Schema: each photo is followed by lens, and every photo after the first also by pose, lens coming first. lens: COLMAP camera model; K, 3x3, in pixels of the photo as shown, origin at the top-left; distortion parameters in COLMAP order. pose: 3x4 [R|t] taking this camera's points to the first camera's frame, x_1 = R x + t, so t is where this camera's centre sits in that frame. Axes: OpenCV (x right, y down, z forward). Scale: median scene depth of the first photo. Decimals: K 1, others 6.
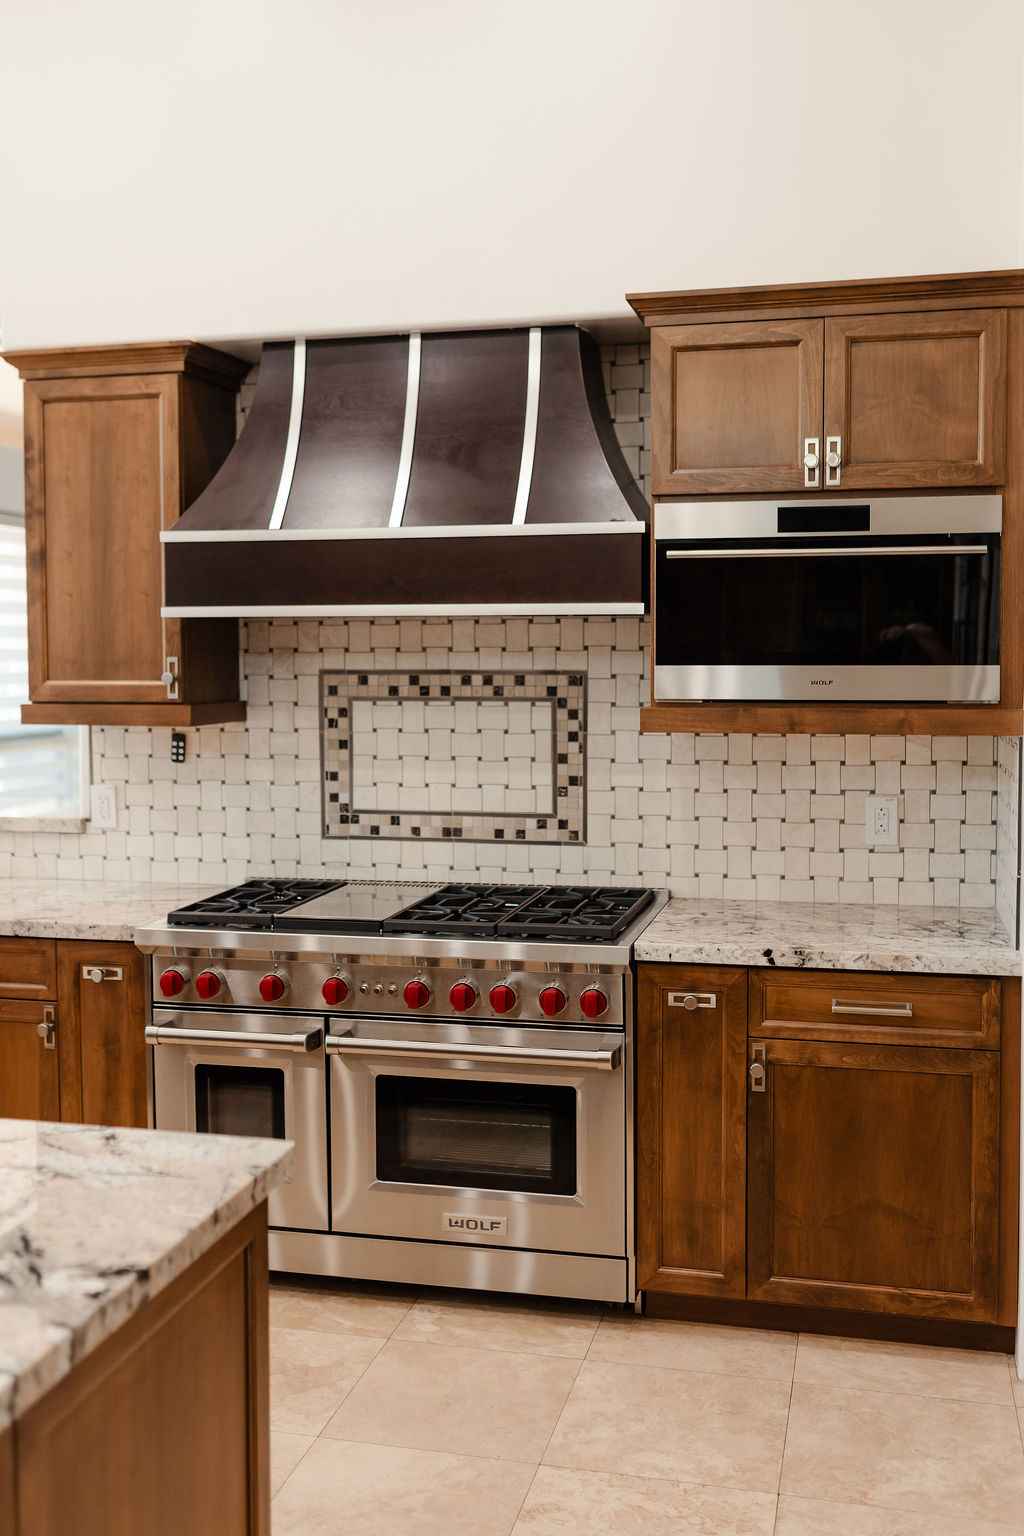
lens RADIAL K [[1464.1, 0, 507.0], [0, 1464.1, 769.1], [0, 0, 1]] dist [-0.001788, -0.000199]
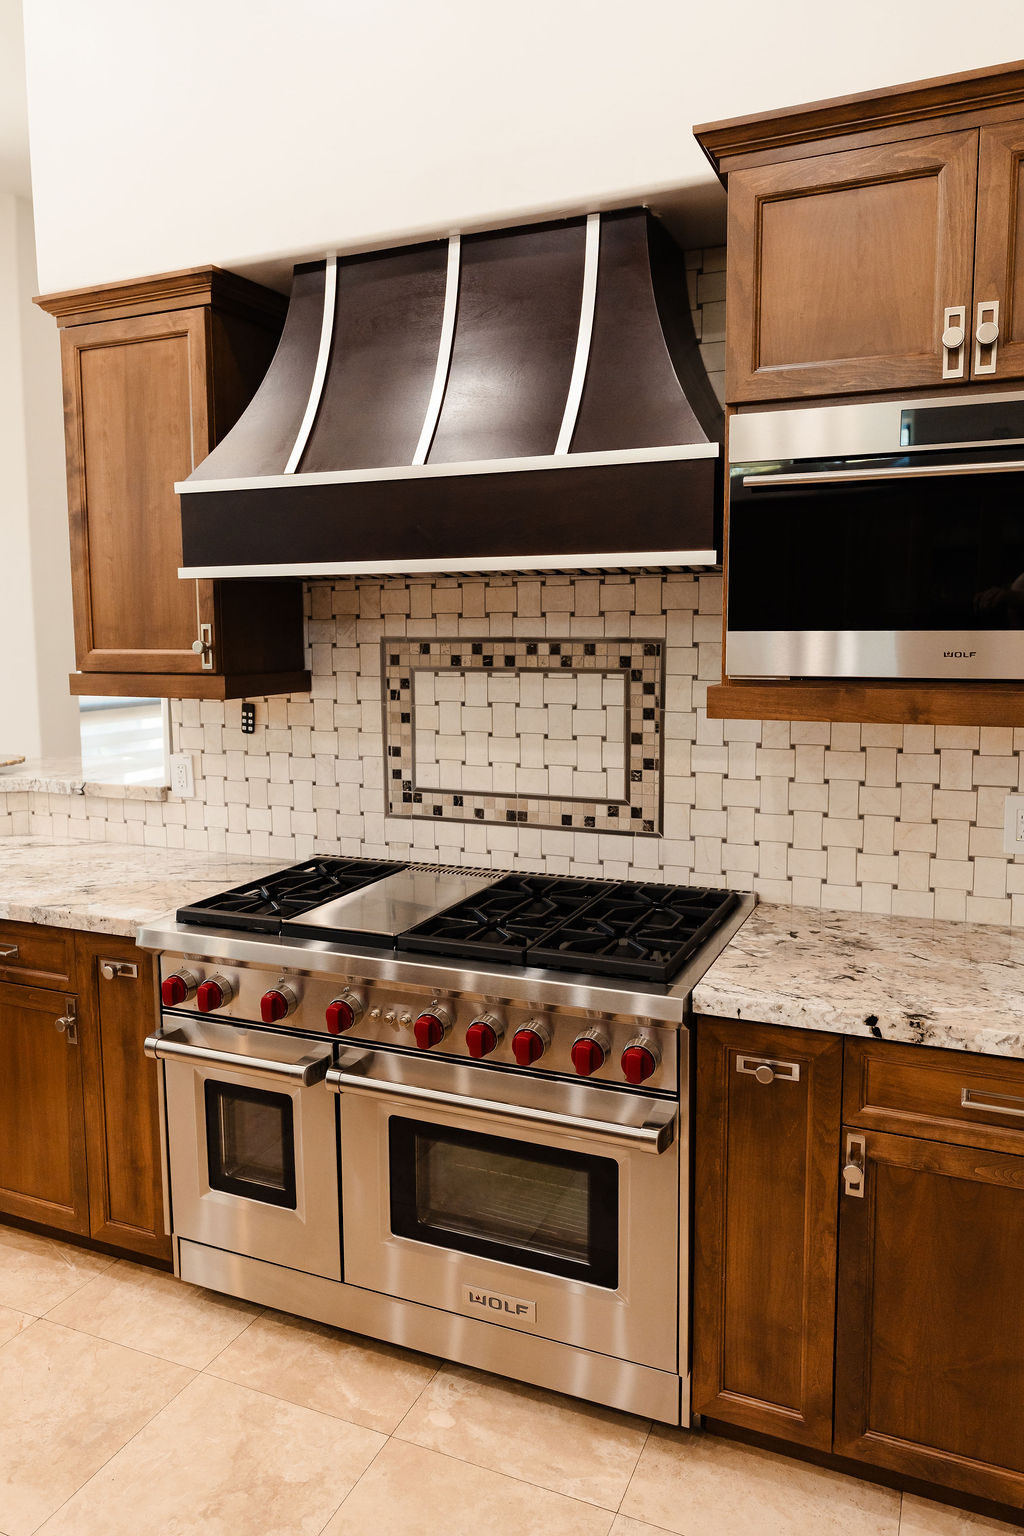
lens RADIAL K [[1045.0, 0, 510.5], [0, 1045.0, 751.8], [0, 0, 1]] dist [0.001804, 0.000000]
pose [[0.986025, 0.017248, -0.165700, 0.072620], [-0.010546, 0.999094, 0.041239, -0.026242], [0.166261, -0.038915, 0.985314, 0.395791]]
